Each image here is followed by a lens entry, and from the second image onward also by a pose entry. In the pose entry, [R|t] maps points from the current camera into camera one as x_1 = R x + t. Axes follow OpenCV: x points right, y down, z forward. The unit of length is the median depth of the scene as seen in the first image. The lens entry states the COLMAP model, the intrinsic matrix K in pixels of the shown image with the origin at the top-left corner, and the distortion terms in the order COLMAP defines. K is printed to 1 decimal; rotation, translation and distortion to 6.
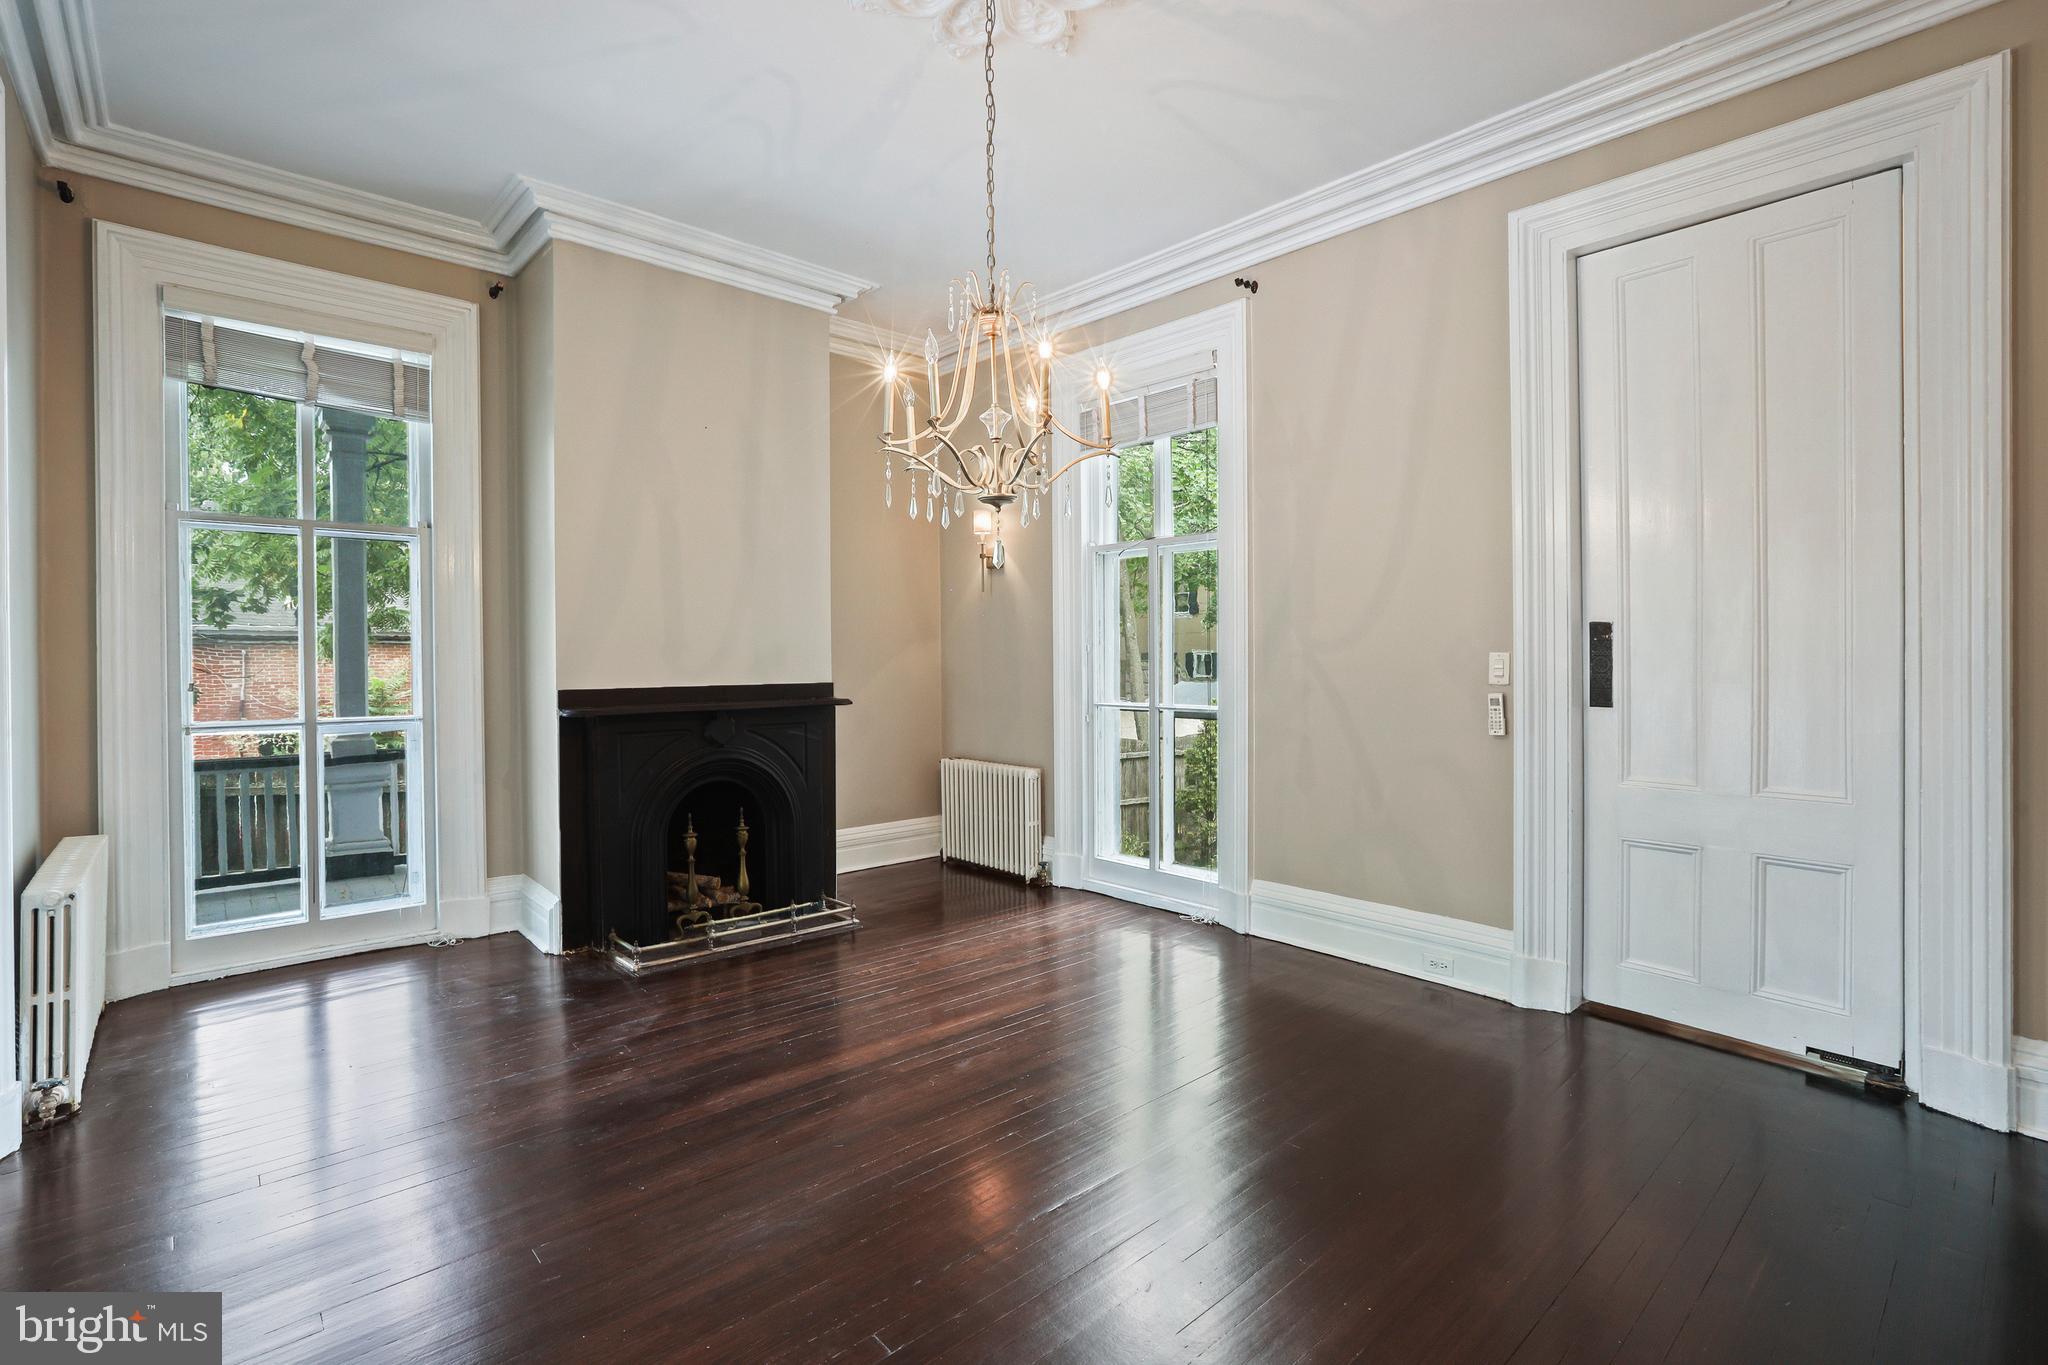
lens RADIAL K [[931.8, 0, 1021.6], [0, 931.8, 667.5], [0, 0, 1]] dist [0.003227, 0.000861]
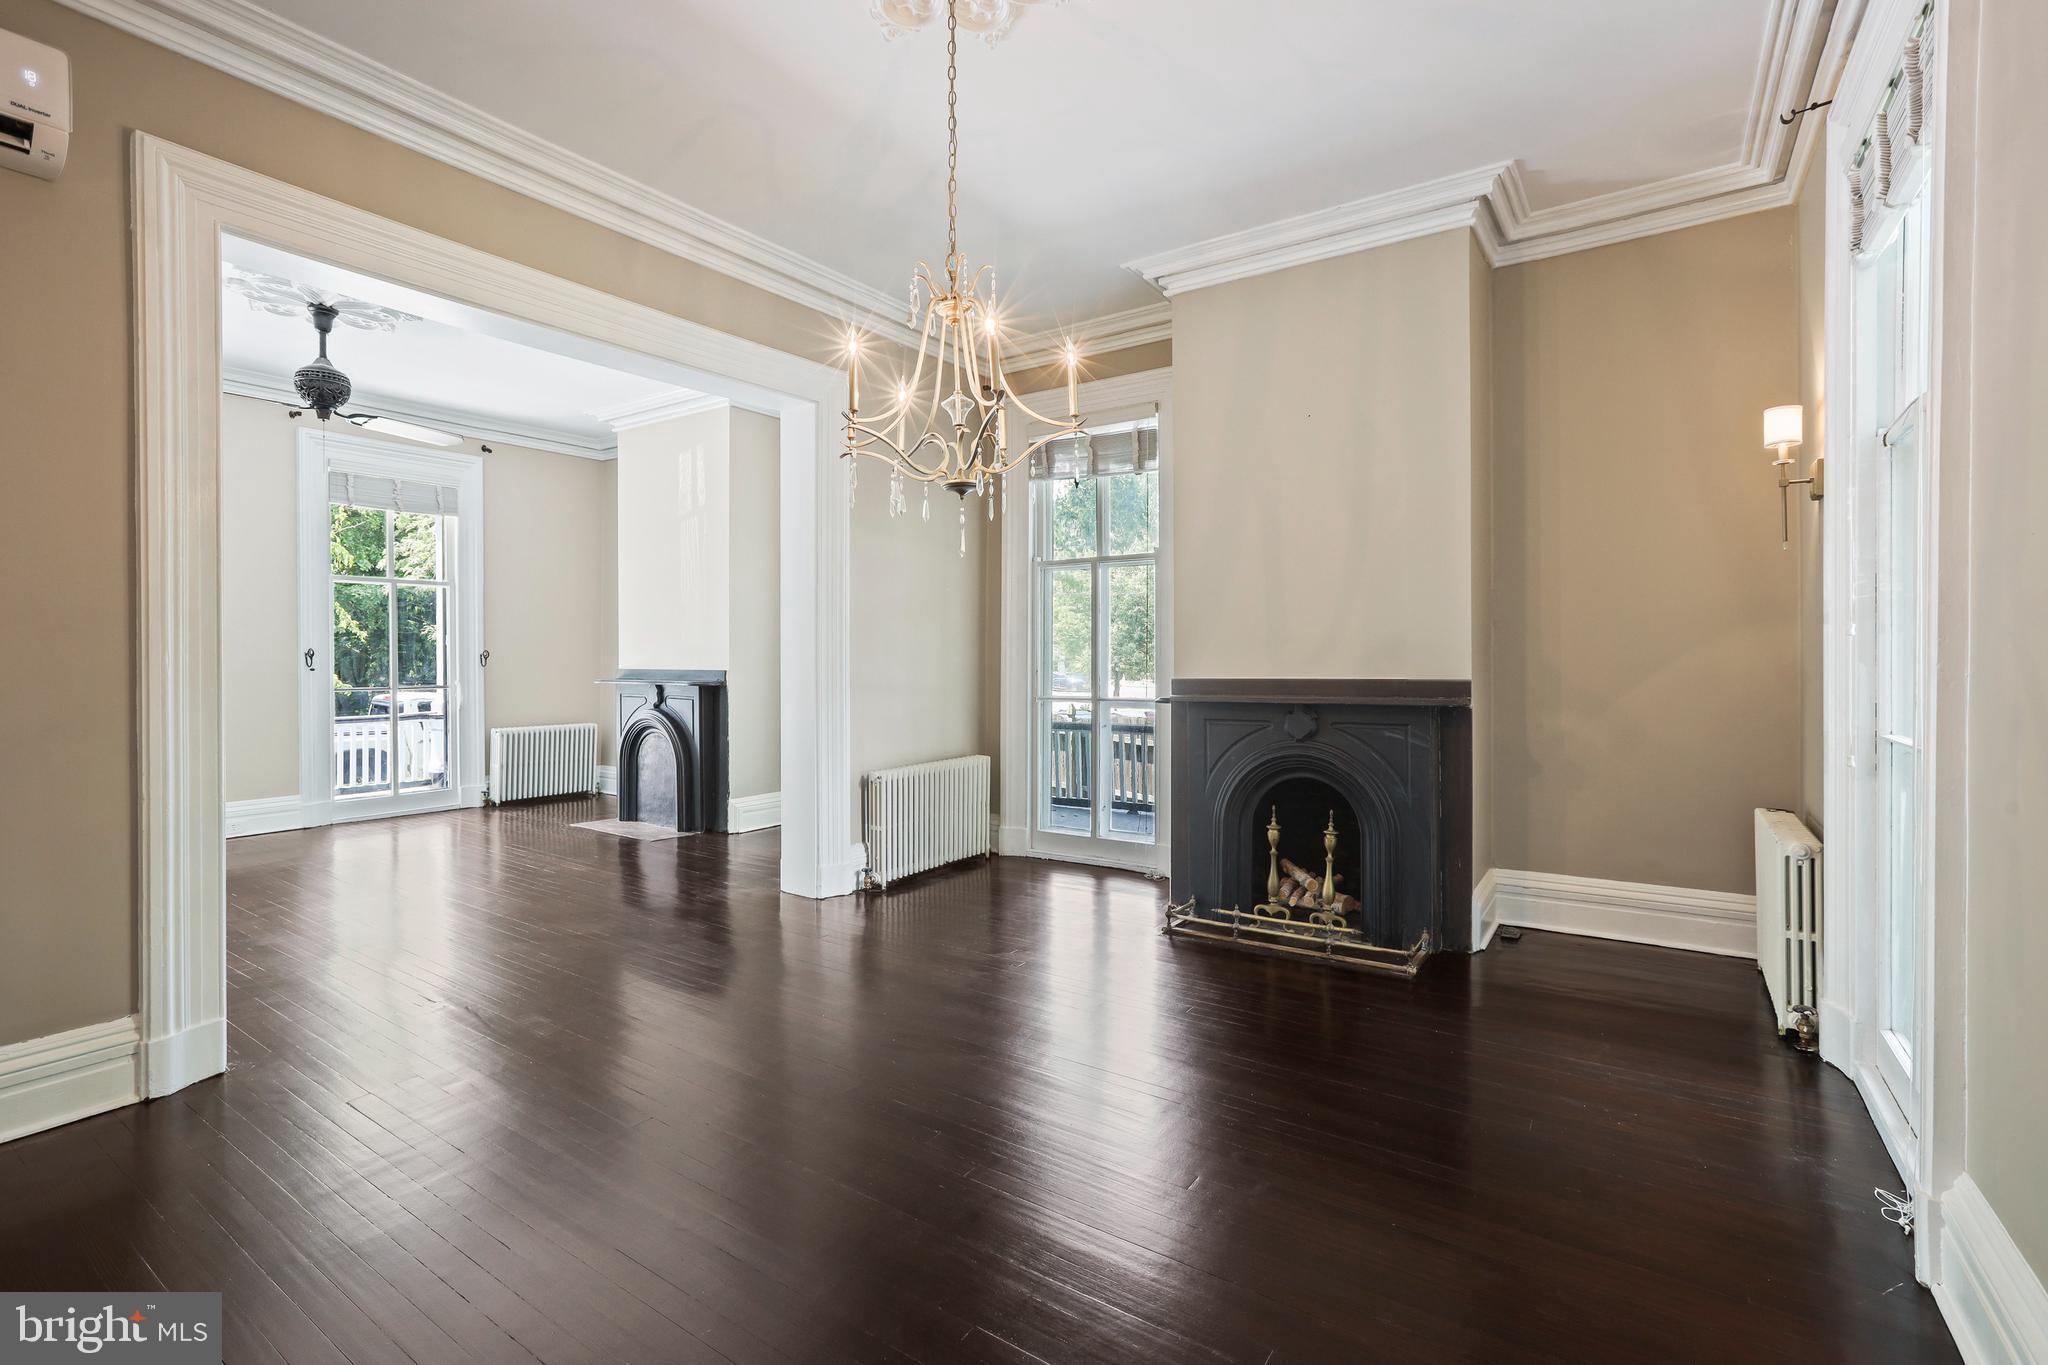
lens RADIAL K [[931.8, 0, 1026.5], [0, 931.8, 665.1], [0, 0, 1]] dist [0.003227, 0.000861]
pose [[0.269845, 0.010820, -0.962843, 0.570686], [-0.001172, 0.999940, 0.010909, -0.007931], [0.962903, -0.001816, 0.269841, 0.494160]]
